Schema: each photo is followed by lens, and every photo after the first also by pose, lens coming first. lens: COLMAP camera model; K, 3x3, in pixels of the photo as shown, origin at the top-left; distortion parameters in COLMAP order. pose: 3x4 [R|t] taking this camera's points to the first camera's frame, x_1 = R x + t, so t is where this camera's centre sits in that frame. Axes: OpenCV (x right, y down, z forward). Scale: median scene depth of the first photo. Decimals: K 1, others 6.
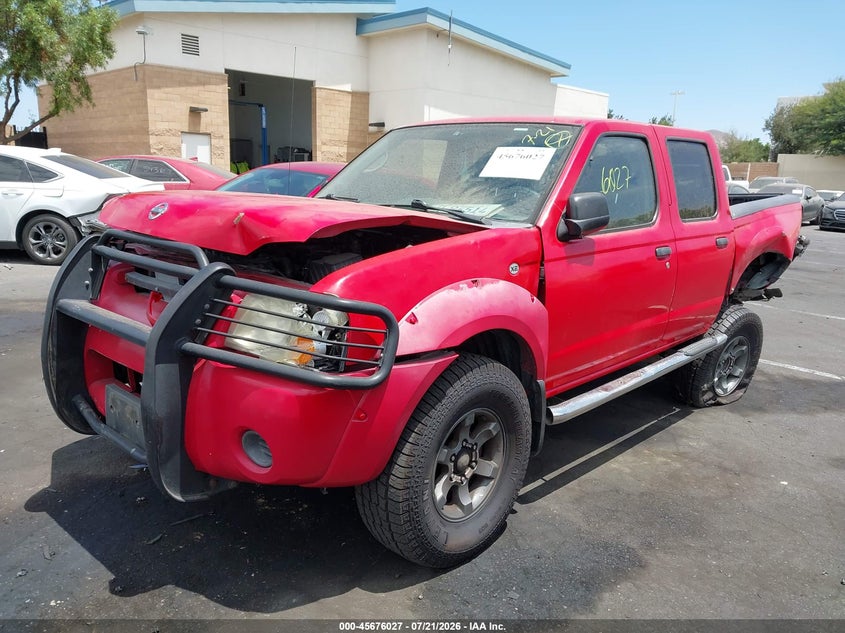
lens RADIAL K [[681.3, 0, 413.0], [0, 681.3, 318.5], [0, 0, 1]] dist [0.005197, 0.007230]
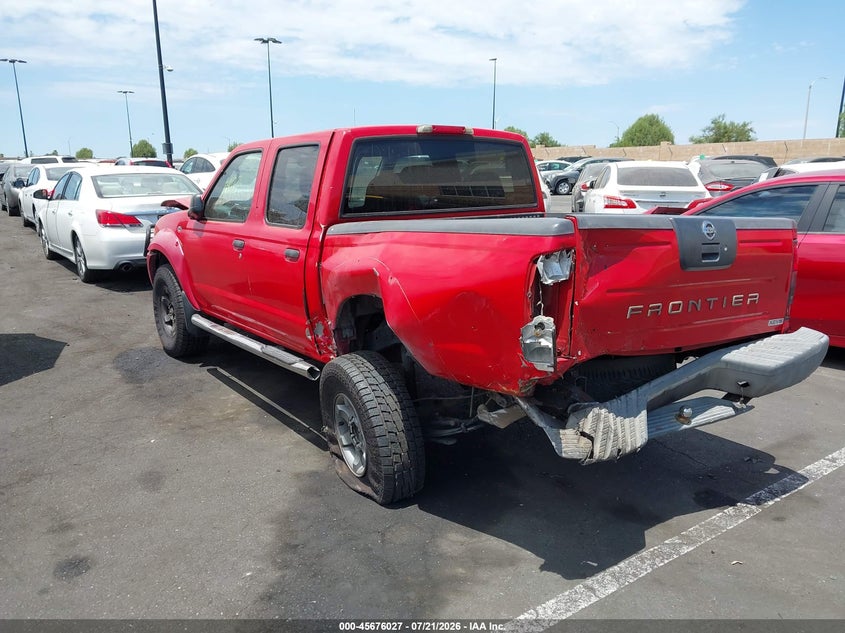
lens RADIAL K [[681.3, 0, 413.0], [0, 681.3, 318.5], [0, 0, 1]] dist [0.005197, 0.007230]
pose [[-0.186570, 0.180297, -0.965756, 1.449136], [-0.208043, 0.953472, 0.218195, -0.286325], [0.960161, 0.241627, -0.140380, 1.441704]]
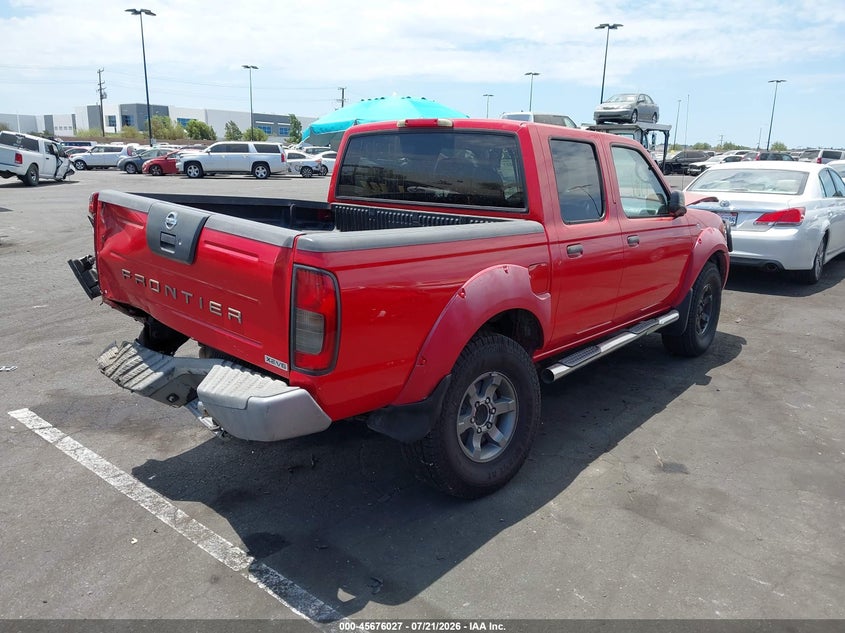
lens RADIAL K [[681.3, 0, 413.0], [0, 681.3, 318.5], [0, 0, 1]] dist [0.005197, 0.007230]
pose [[-0.997733, -0.043697, -0.051173, 0.441579], [-0.061529, 0.900313, 0.430871, -0.522758], [0.027244, 0.433043, -0.900961, 2.340917]]
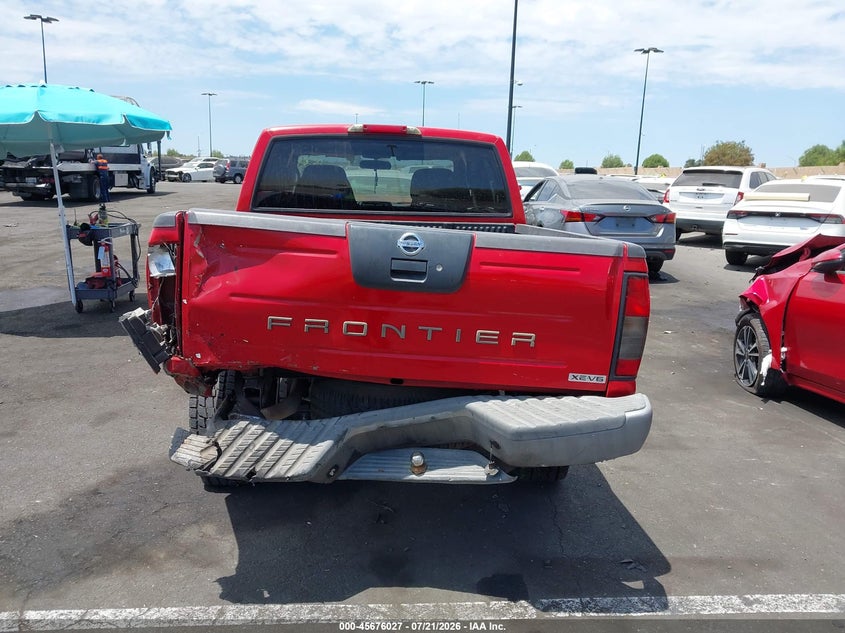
lens RADIAL K [[678.8, 0, 422.5], [0, 678.8, 316.5], [0, 0, 1]] dist [0.008345, -0.004359]
pose [[-0.670810, 0.099085, -0.734980, 1.107623], [-0.205503, 0.927394, 0.312586, -0.412758], [0.712589, 0.360726, -0.601742, 2.013749]]
